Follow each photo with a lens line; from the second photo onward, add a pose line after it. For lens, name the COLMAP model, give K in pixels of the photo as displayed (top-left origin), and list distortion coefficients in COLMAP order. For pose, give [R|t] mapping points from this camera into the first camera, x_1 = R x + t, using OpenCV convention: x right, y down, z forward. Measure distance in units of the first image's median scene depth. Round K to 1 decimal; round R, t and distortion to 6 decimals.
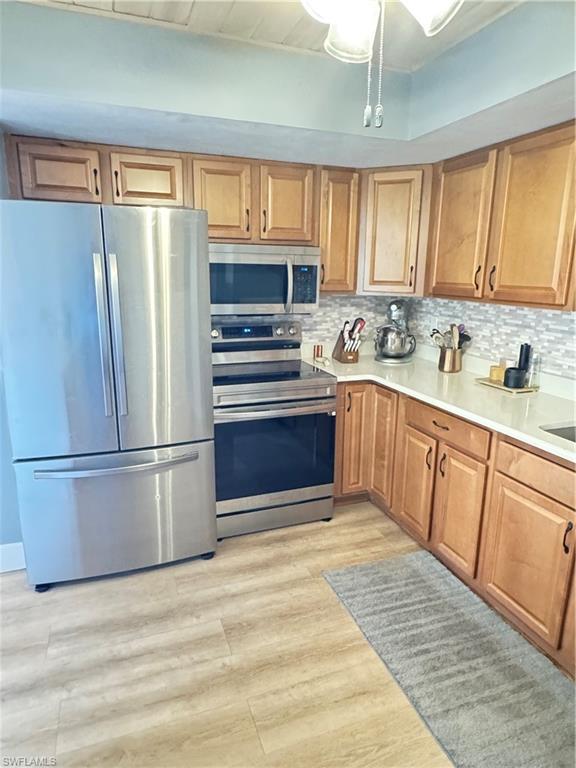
lens RADIAL K [[474.9, 0, 292.4], [0, 474.9, 384.6], [0, 0, 1]] dist [-0.018954, 0.011464]
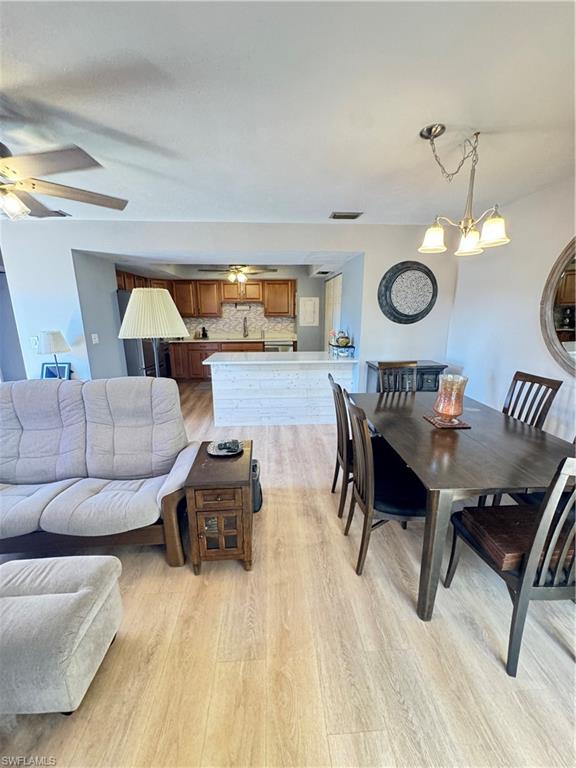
lens RADIAL K [[306.1, 0, 287.8], [0, 306.1, 384.0], [0, 0, 1]] dist [-0.001800, 0.000491]
pose [[0.298342, -0.232210, 0.925781, -1.803229], [0.229062, 0.959026, 0.166732, 0.108346], [-0.926565, 0.162318, 0.339309, -0.494330]]
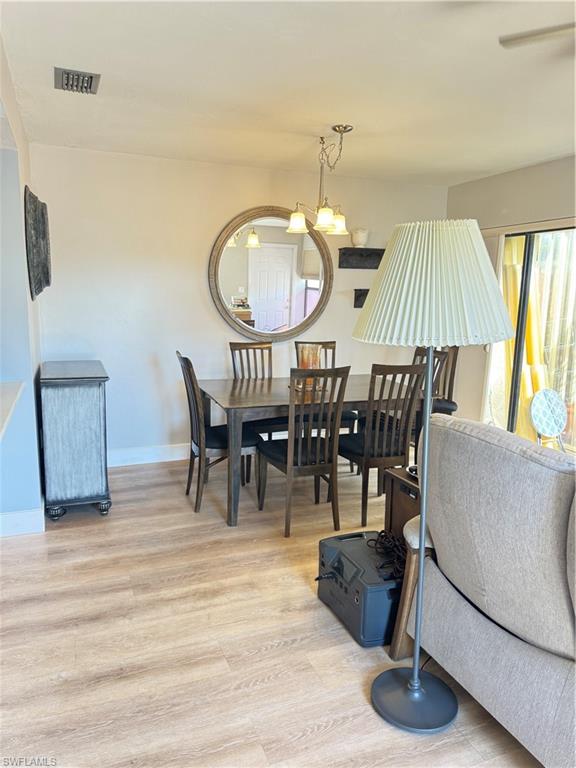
lens RADIAL K [[542.8, 0, 280.1], [0, 542.8, 387.1], [0, 0, 1]] dist [0.057505, -0.069156]
pose [[-0.999546, -0.028000, -0.011117, -0.900002], [-0.030114, 0.917977, 0.395489, -0.150290], [-0.000869, 0.395644, -0.918404, 0.738412]]
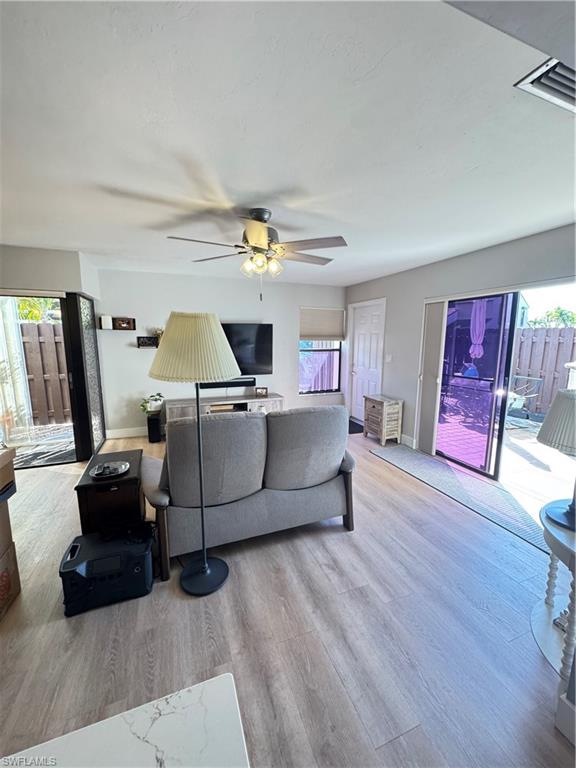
lens RADIAL K [[306.1, 0, 289.0], [0, 306.1, 385.1], [0, 0, 1]] dist [-0.001800, 0.000491]
pose [[0.003738, 0.146914, -0.989142, -0.439377], [-0.238428, 0.960753, 0.141796, -0.075553], [0.971153, 0.235310, 0.038619, 0.292731]]
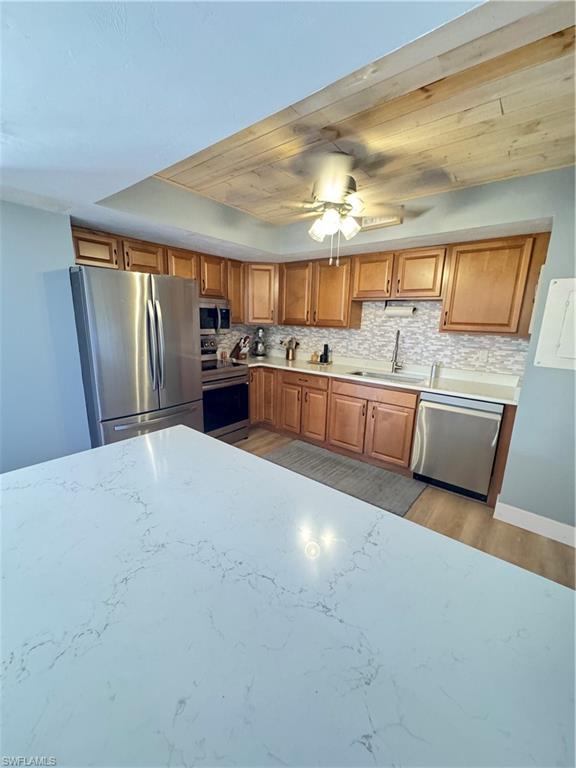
lens RADIAL K [[306.1, 0, 286.0], [0, 306.1, 381.6], [0, 0, 1]] dist [-0.001800, 0.000491]
pose [[0.866244, -0.094001, 0.490699, -0.427688], [0.101550, 0.994766, 0.011294, 0.059542], [-0.489193, 0.040047, 0.871256, -0.218509]]
